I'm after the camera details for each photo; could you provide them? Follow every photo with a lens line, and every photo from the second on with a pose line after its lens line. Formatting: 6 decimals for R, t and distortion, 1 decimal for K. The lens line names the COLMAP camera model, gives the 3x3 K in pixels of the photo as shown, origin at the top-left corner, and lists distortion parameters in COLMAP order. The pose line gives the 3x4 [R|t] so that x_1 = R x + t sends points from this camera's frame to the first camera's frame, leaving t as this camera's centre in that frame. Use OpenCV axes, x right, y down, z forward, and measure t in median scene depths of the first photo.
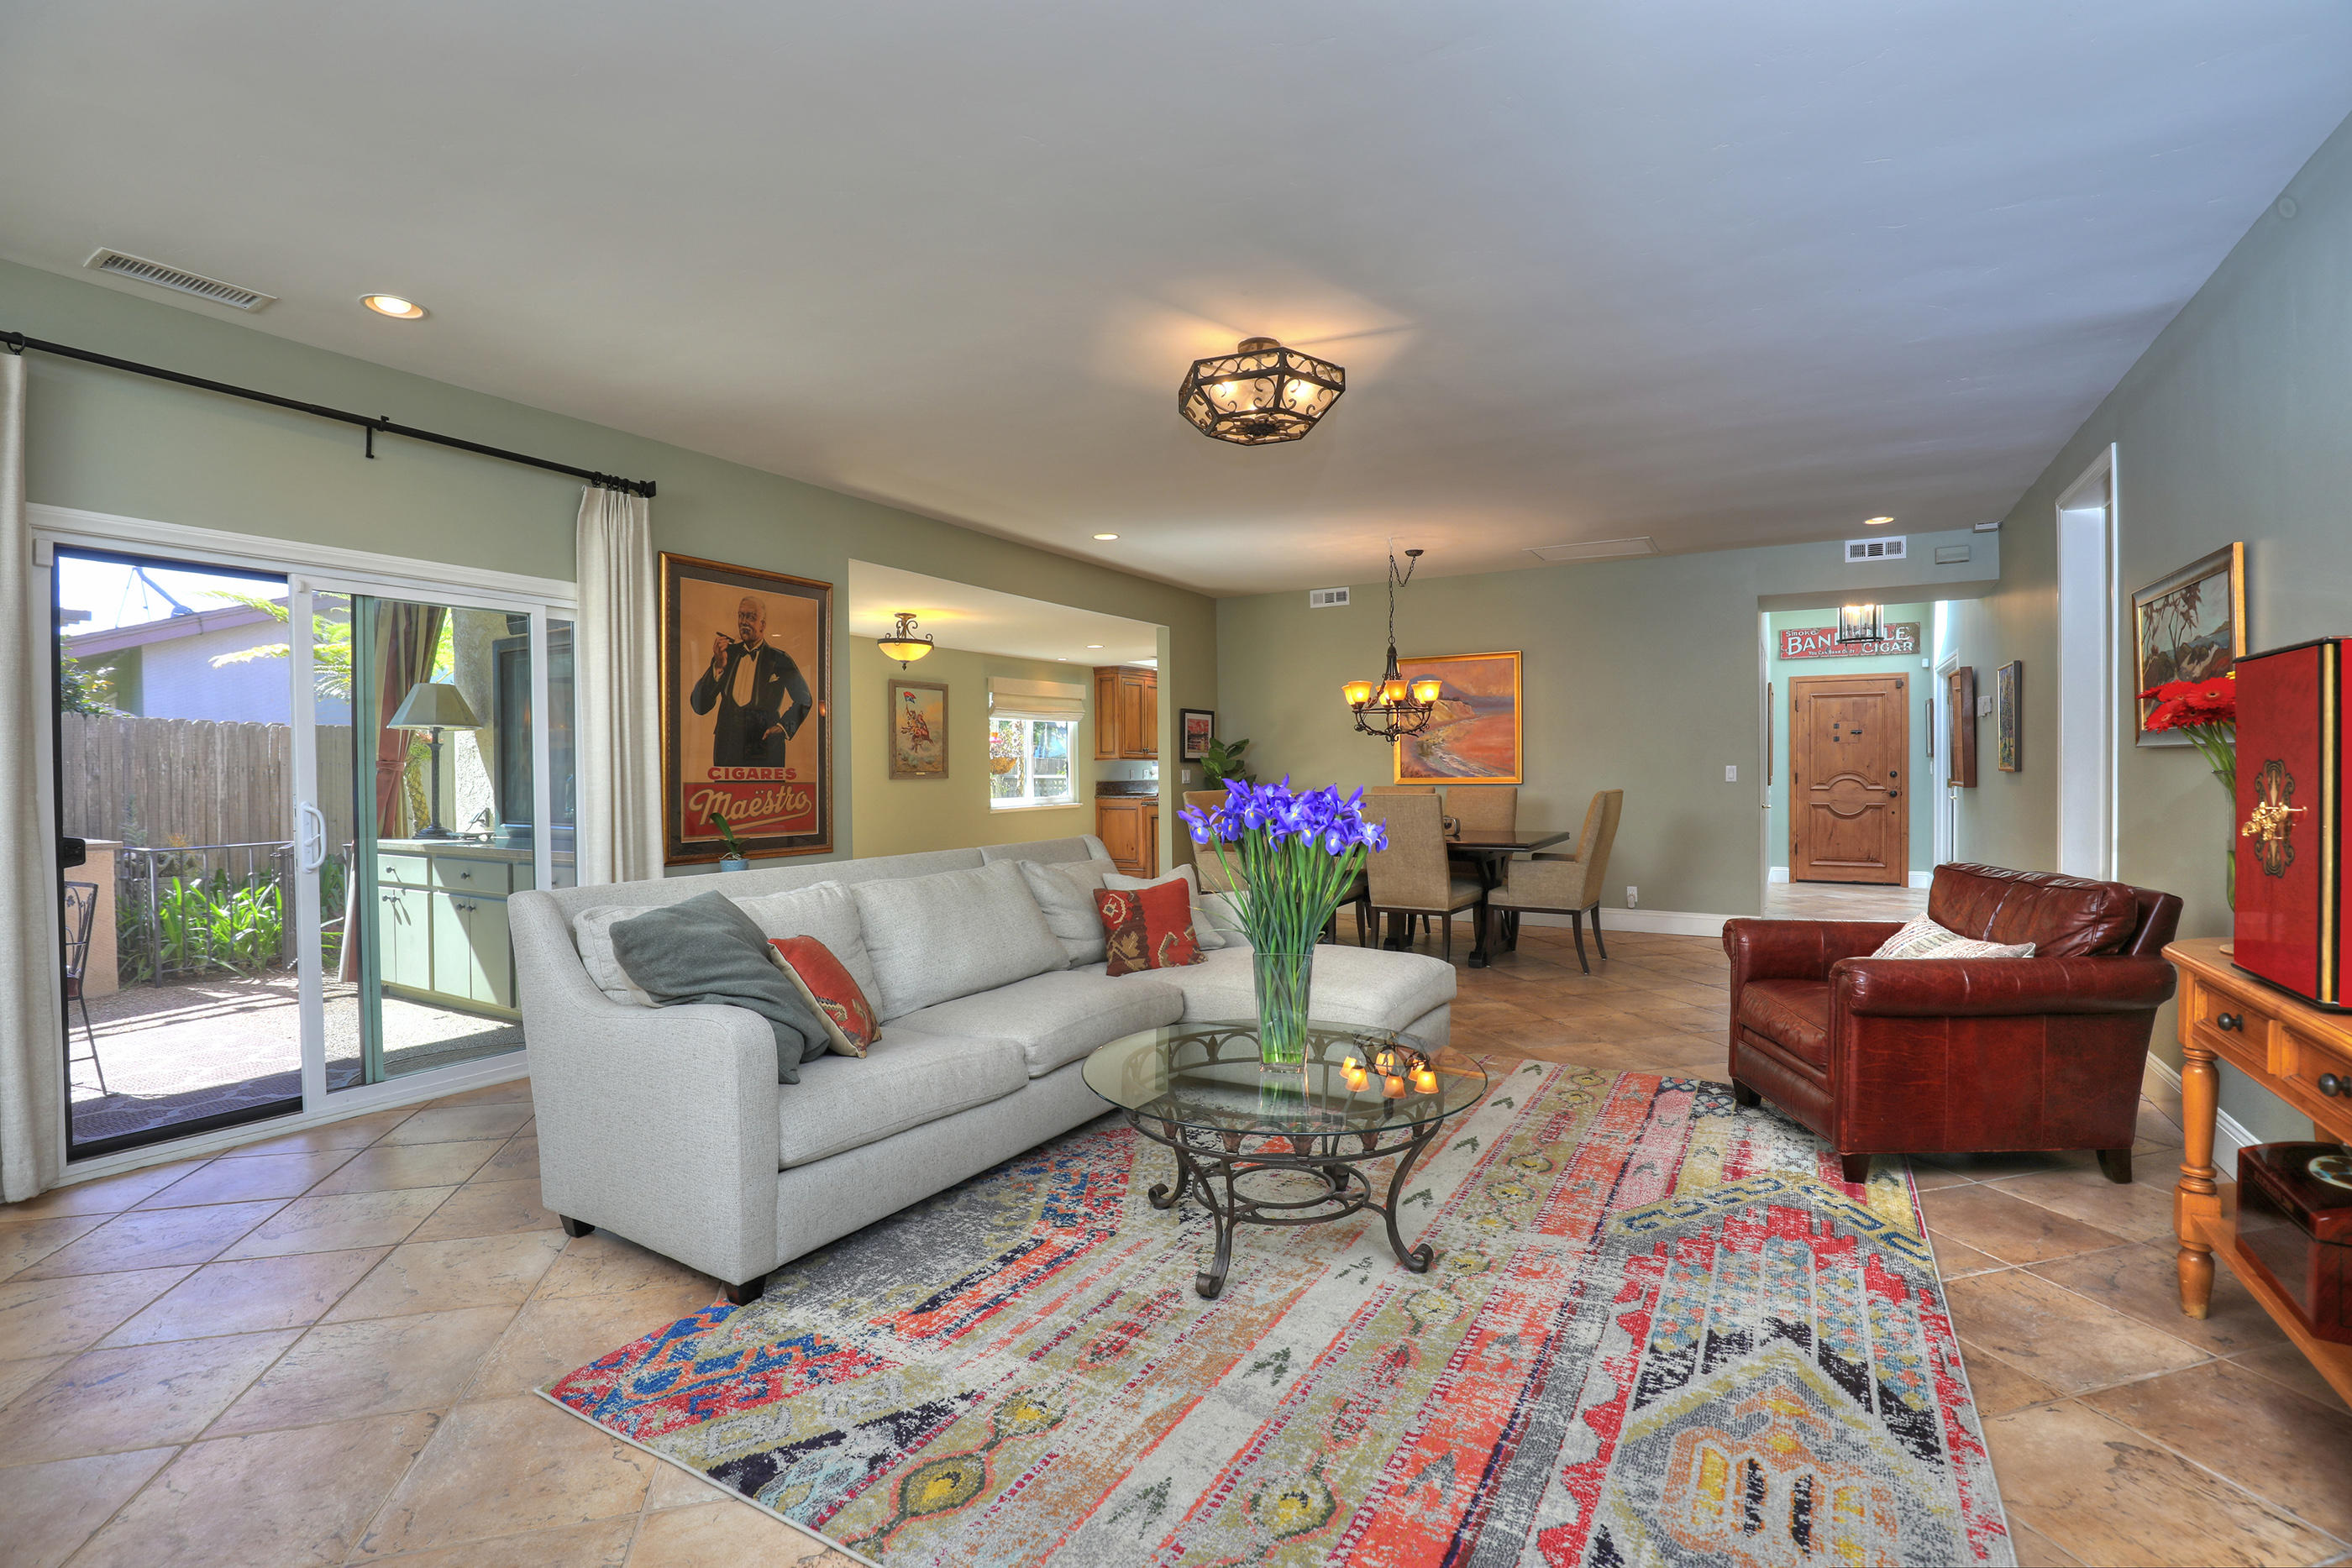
lens RADIAL K [[1077.9, 0, 1174.9], [0, 1077.9, 790.1], [0, 0, 1]] dist [-0.015188, 0.000129]
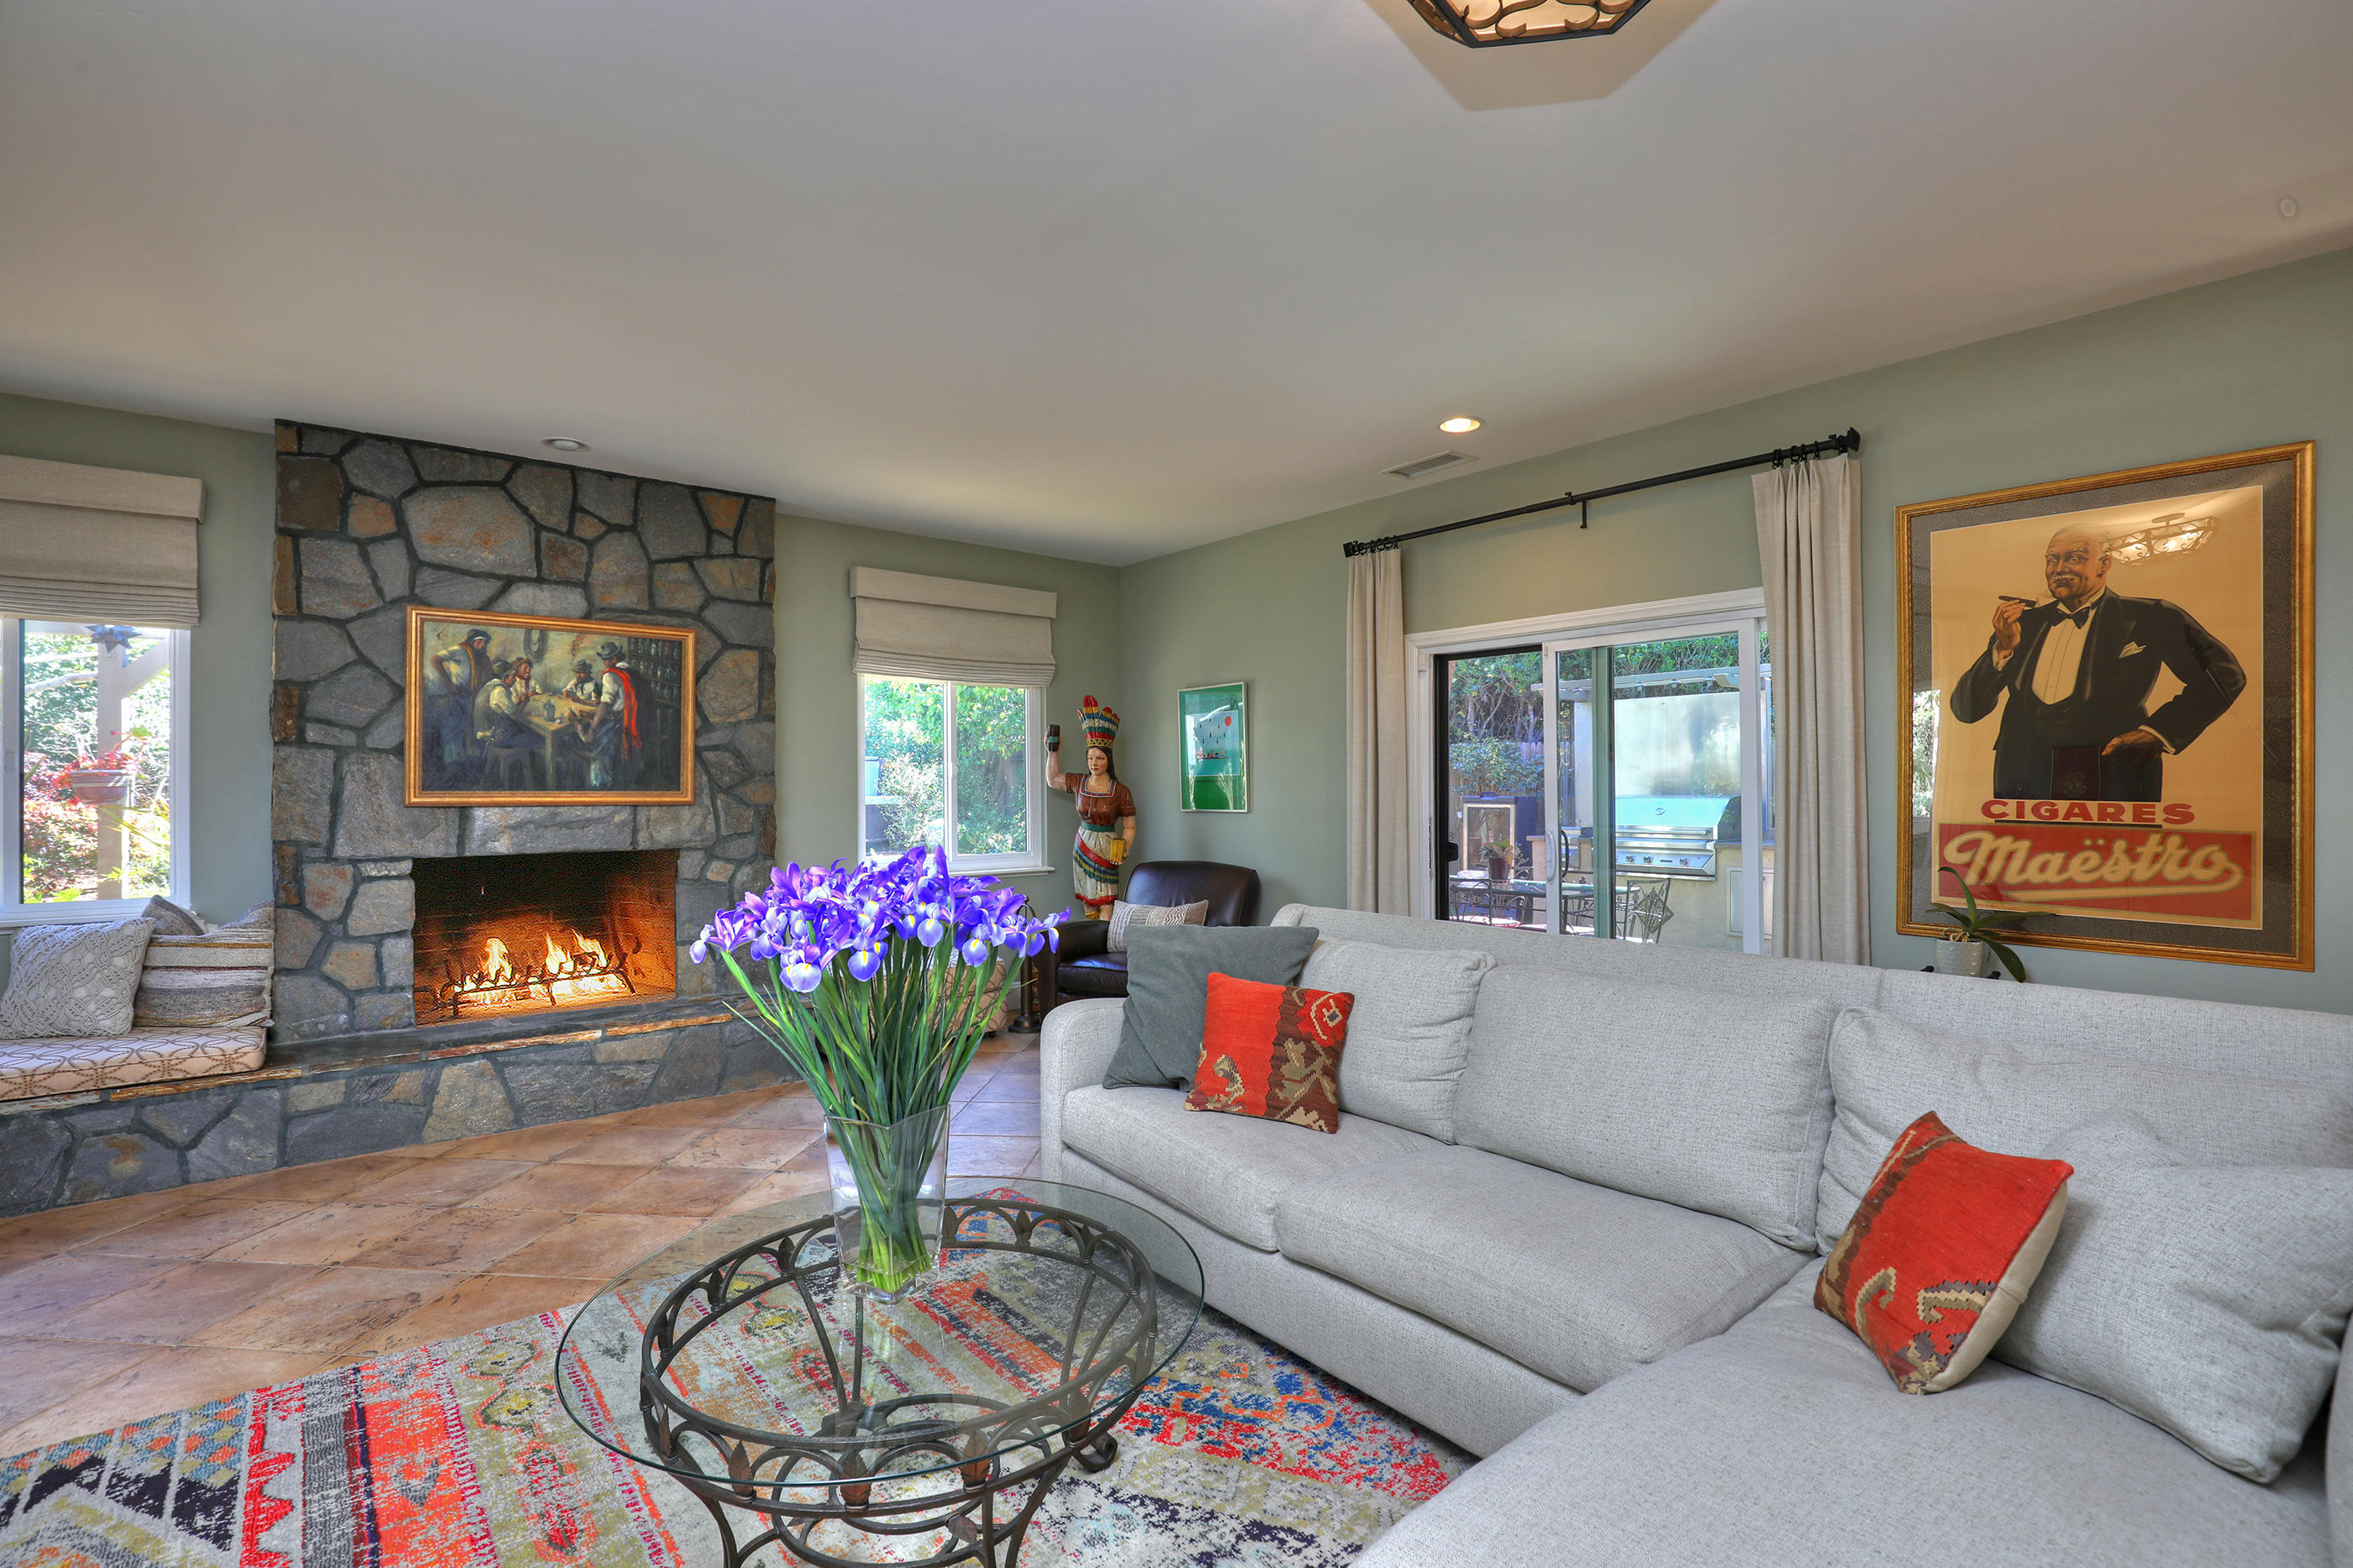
lens RADIAL K [[1078.7, 0, 1203.0], [0, 1078.7, 783.2], [0, 0, 1]] dist [-0.033299, 0.006332]
pose [[-0.330918, 0.002318, -0.943657, 0.358851], [-0.013800, 0.999878, 0.007295, -0.030282], [0.943559, 0.015436, -0.330845, 0.763645]]
